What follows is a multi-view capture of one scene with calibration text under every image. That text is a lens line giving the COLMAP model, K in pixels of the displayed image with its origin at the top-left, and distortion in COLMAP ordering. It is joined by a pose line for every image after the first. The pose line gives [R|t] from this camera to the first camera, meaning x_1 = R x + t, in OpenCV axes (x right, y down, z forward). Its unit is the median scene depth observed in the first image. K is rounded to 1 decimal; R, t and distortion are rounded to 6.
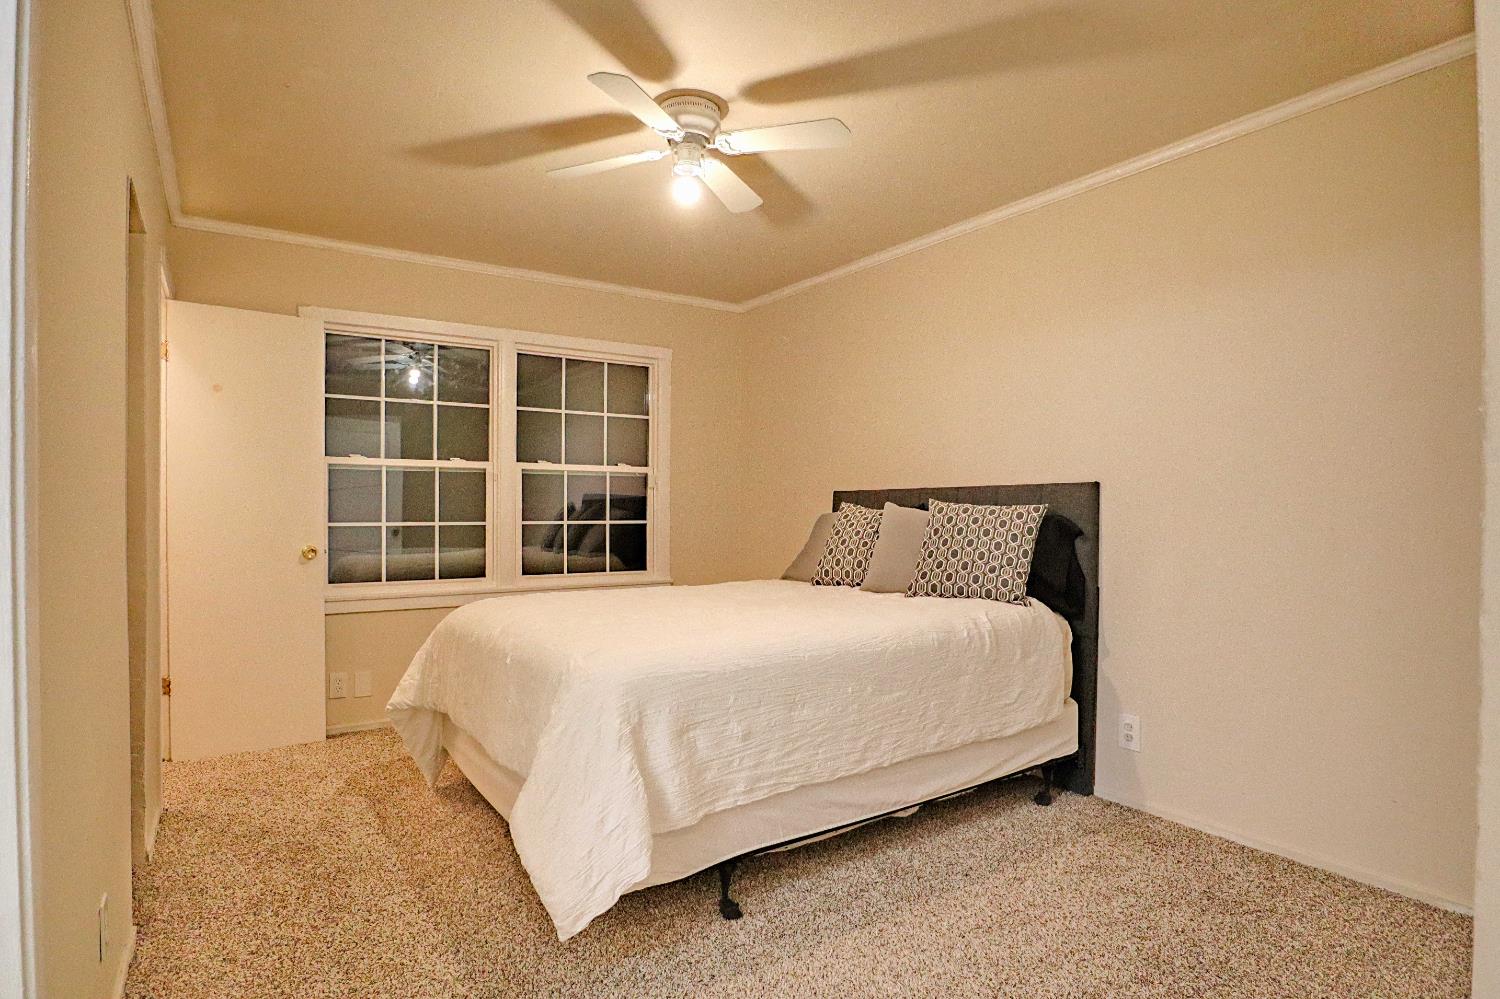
lens RADIAL K [[767.9, 0, 752.8], [0, 767.9, 514.0], [0, 0, 1]] dist [-0.018678, -0.000631]
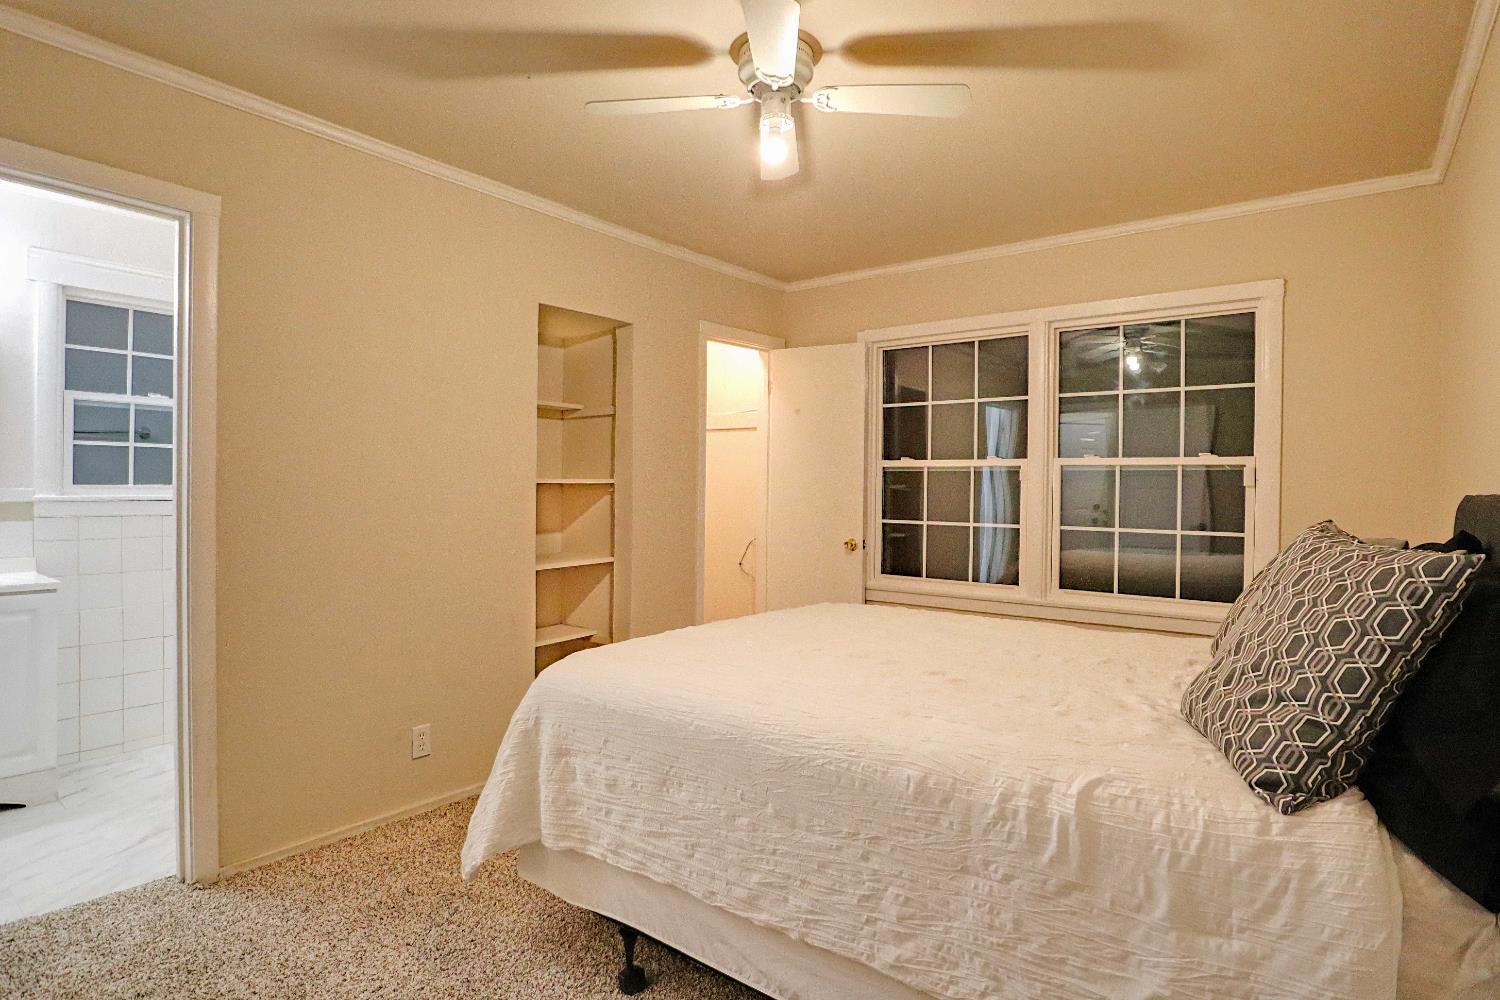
lens RADIAL K [[767.9, 0, 747.6], [0, 767.9, 490.7], [0, 0, 1]] dist [-0.018678, -0.000631]
pose [[0.348976, 0.008870, -0.937090, 0.429503], [-0.021857, 0.999760, 0.001323, -0.026934], [0.936877, 0.020020, 0.349087, 0.415167]]
